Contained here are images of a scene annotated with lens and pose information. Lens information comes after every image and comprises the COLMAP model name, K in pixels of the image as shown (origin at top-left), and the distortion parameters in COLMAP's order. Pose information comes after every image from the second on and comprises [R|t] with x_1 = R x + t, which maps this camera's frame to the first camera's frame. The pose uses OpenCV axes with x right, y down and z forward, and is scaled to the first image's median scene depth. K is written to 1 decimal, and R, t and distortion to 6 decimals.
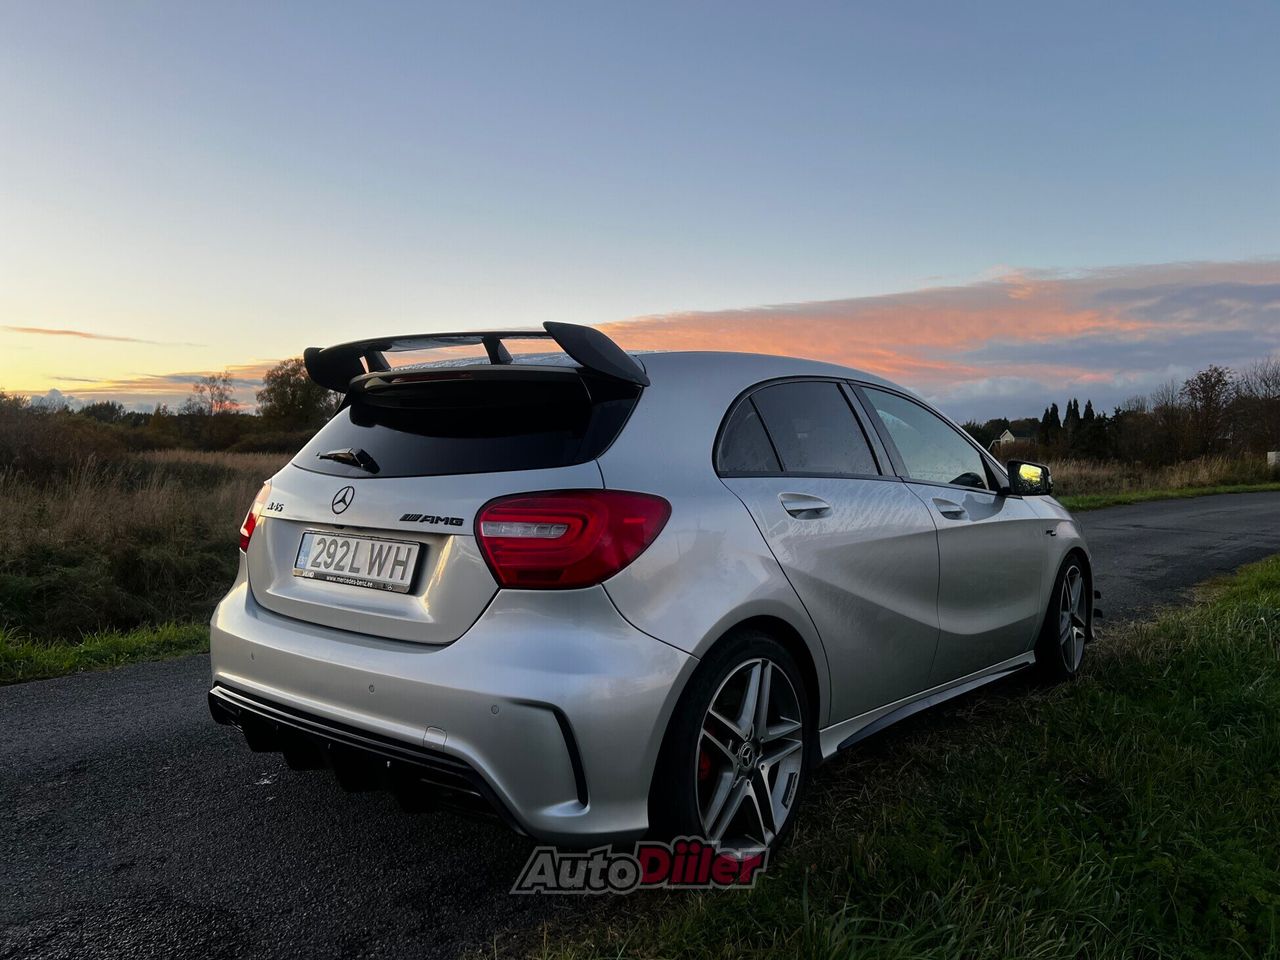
lens RADIAL K [[962.8, 0, 640.0], [0, 962.8, 480.0], [0, 0, 1]] dist [0.075060, -0.078448]
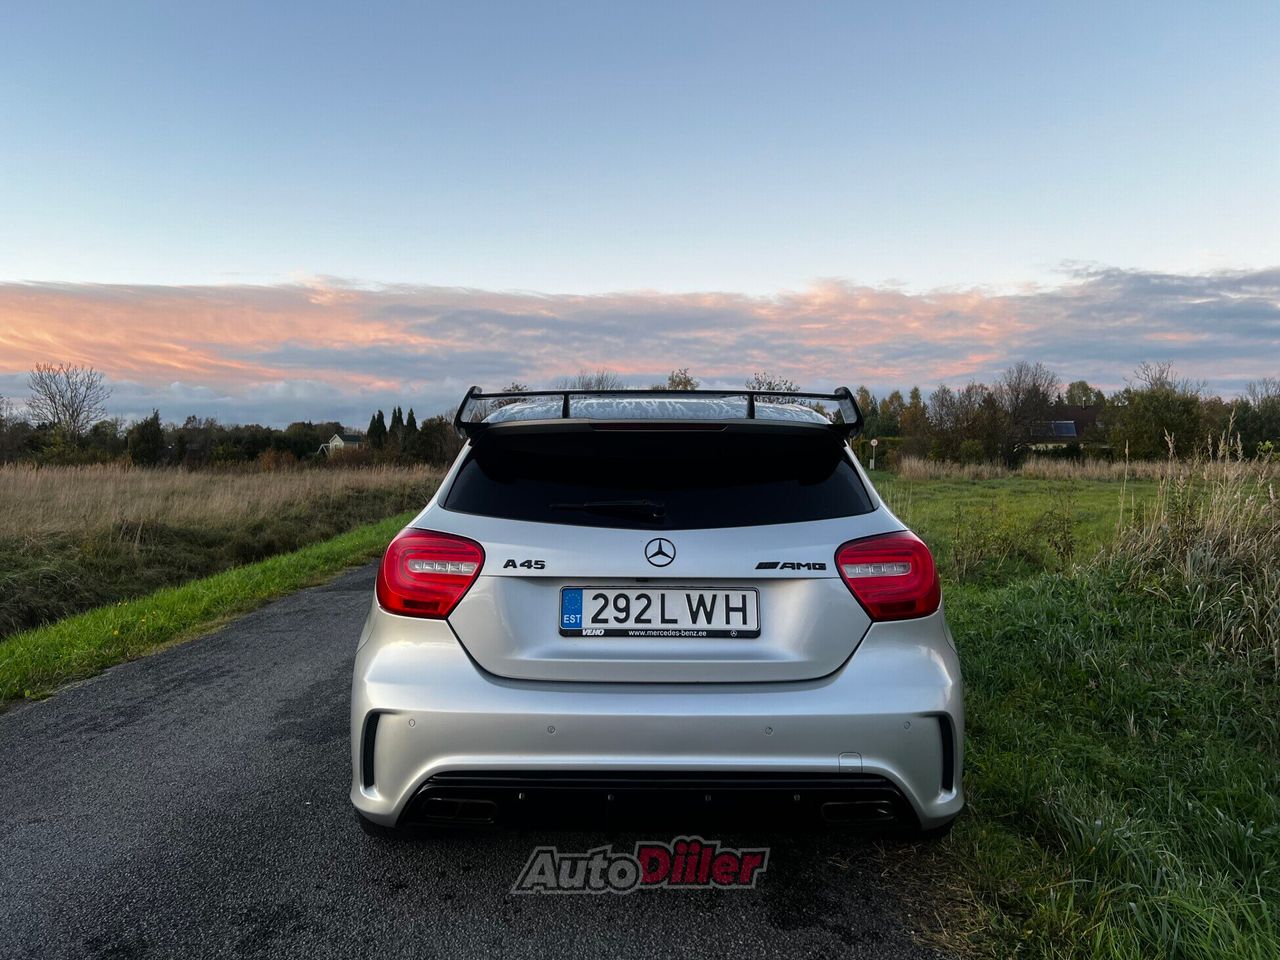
lens RADIAL K [[962.8, 0, 640.0], [0, 962.8, 480.0], [0, 0, 1]] dist [0.075060, -0.078448]
pose [[0.773444, -0.017154, 0.633633, -0.962733], [0.018910, 0.999813, 0.003984, -0.058779], [-0.633583, 0.008901, 0.773623, 0.252458]]
